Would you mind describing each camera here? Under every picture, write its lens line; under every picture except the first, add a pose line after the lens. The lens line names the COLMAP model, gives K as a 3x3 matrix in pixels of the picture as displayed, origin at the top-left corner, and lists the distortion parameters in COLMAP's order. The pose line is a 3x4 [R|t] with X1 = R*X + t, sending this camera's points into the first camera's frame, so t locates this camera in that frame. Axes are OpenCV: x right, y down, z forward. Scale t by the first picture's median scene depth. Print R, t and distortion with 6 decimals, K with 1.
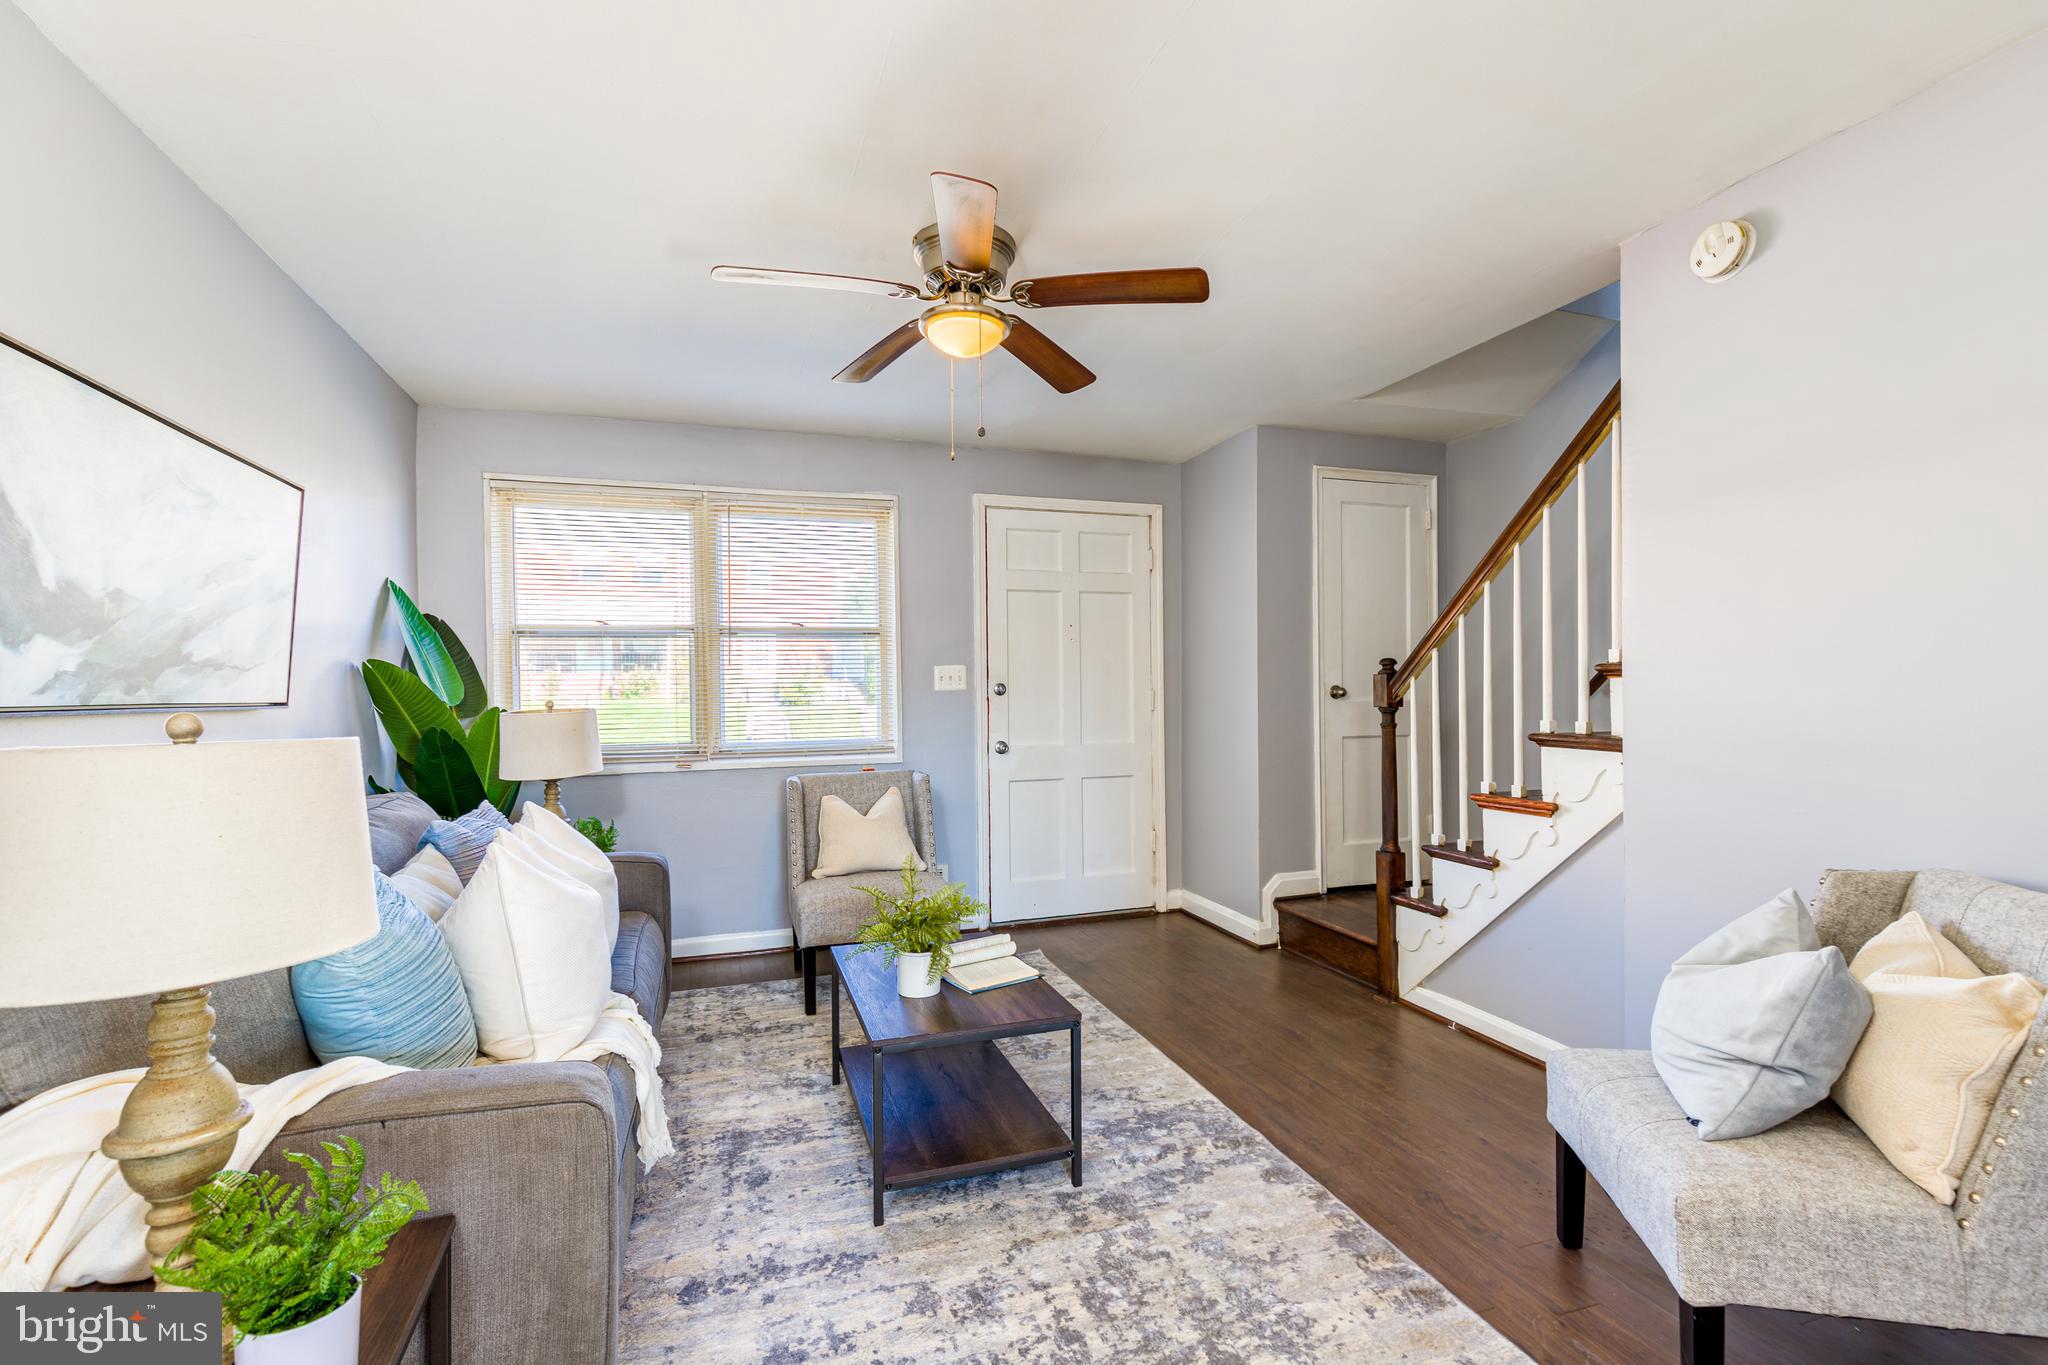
lens RADIAL K [[923.0, 0, 1029.3], [0, 923.0, 690.0], [0, 0, 1]] dist [0.014686, -0.004241]
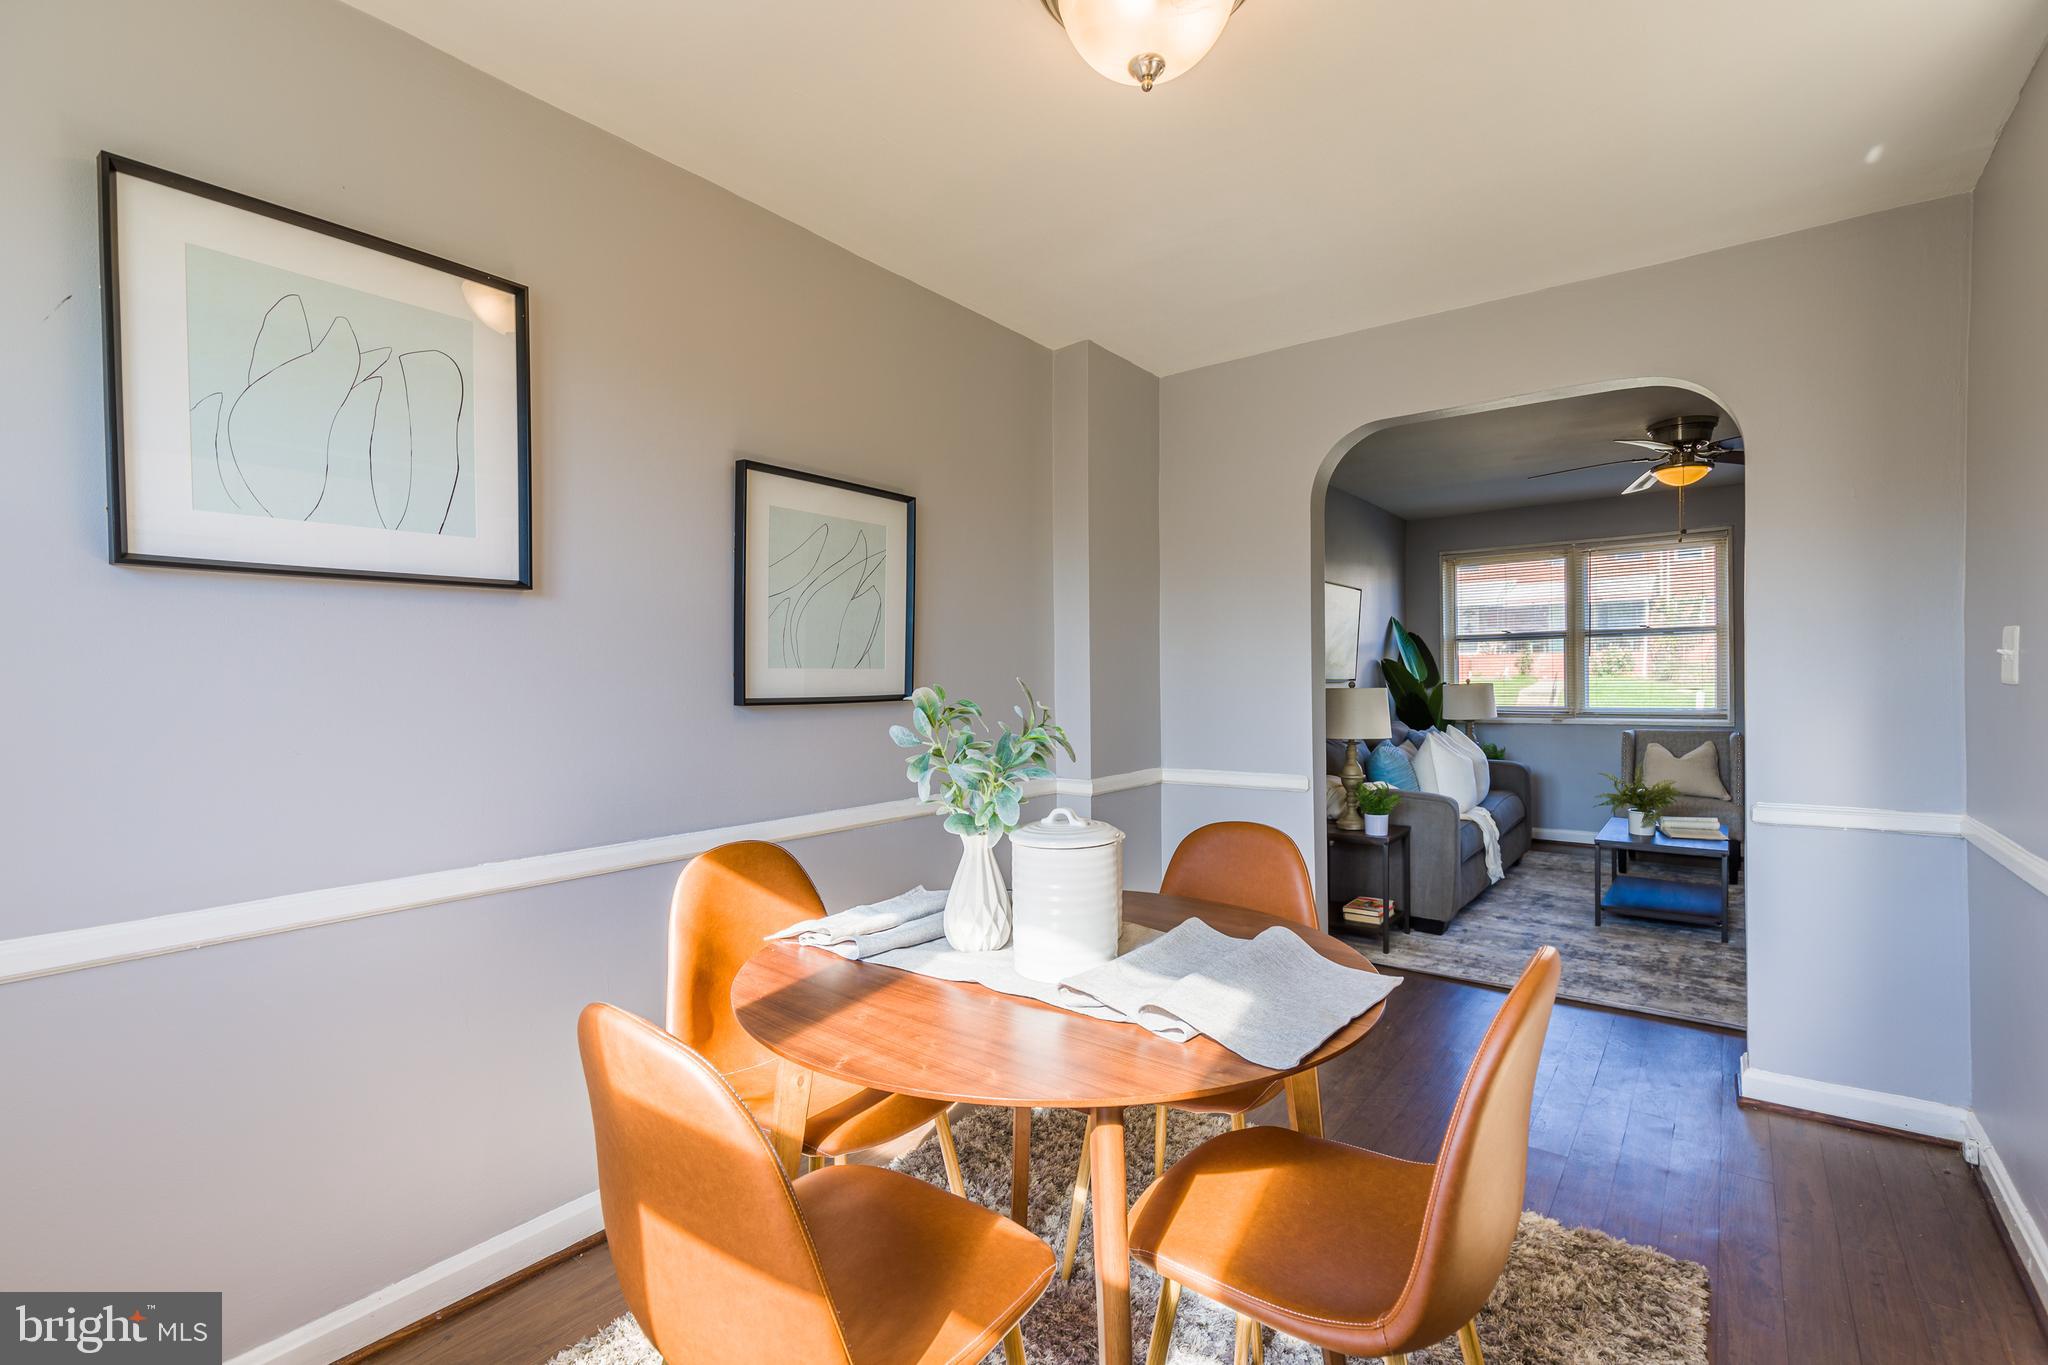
lens RADIAL K [[925.3, 0, 1024.7], [0, 925.3, 689.2], [0, 0, 1]] dist [0.015473, -0.004974]
pose [[0.558451, 0.013788, -0.829423, 0.474557], [0.004920, 0.999789, 0.019933, -0.008374], [0.829523, -0.015213, 0.558266, -0.696884]]
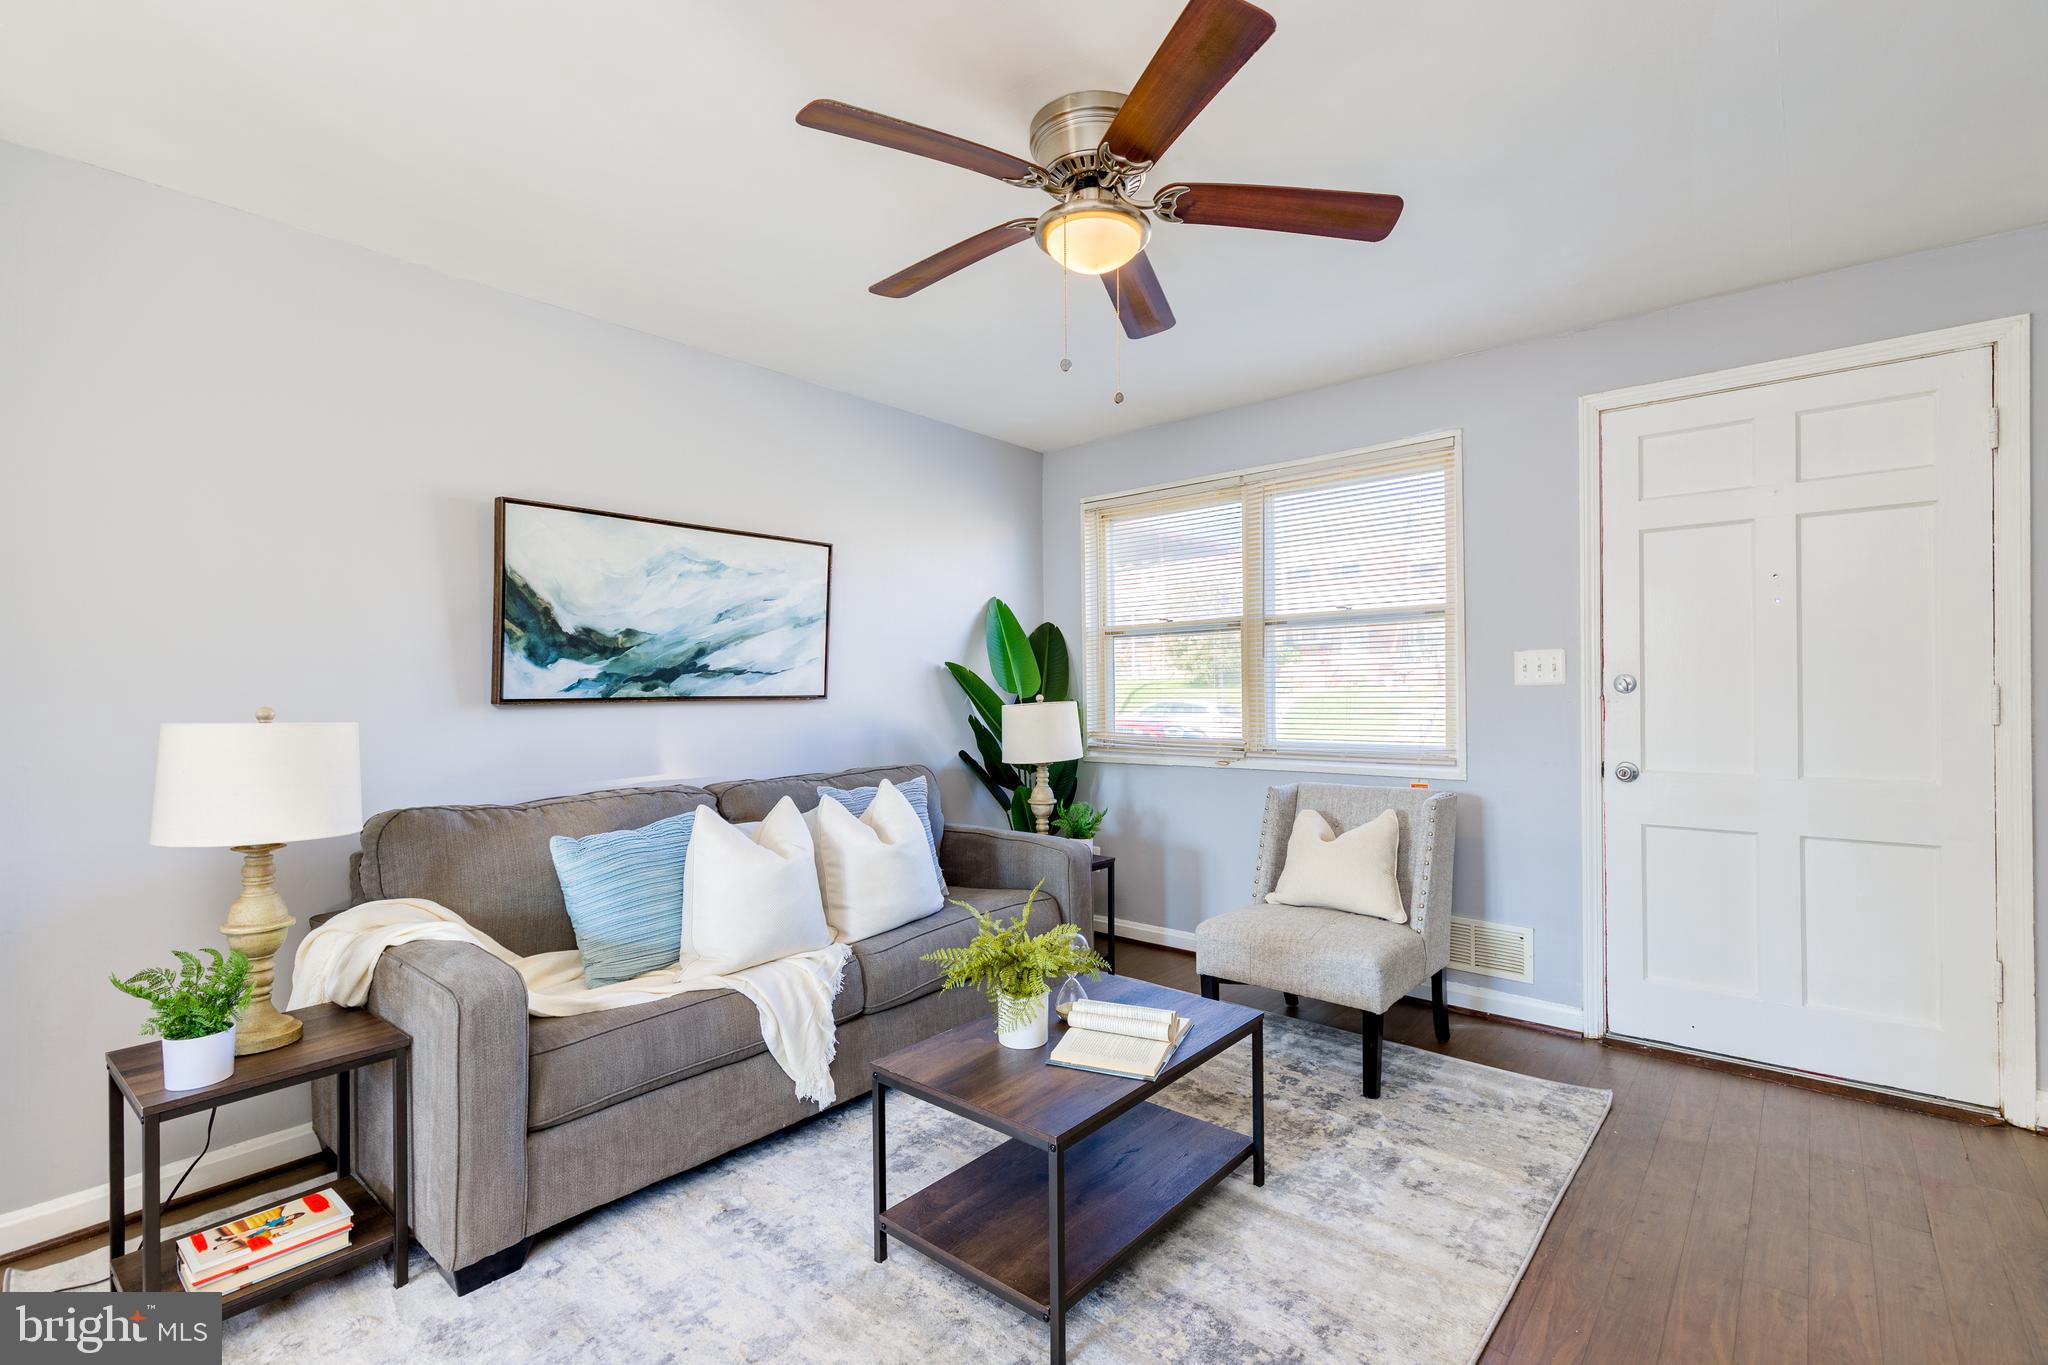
lens RADIAL K [[923.0, 0, 1029.3], [0, 923.0, 690.0], [0, 0, 1]] dist [0.014686, -0.004241]
pose [[0.507456, 0.007341, -0.861646, 0.394403], [0.003922, 0.999934, 0.010829, -0.006027], [0.861668, -0.008874, 0.507394, 0.361340]]
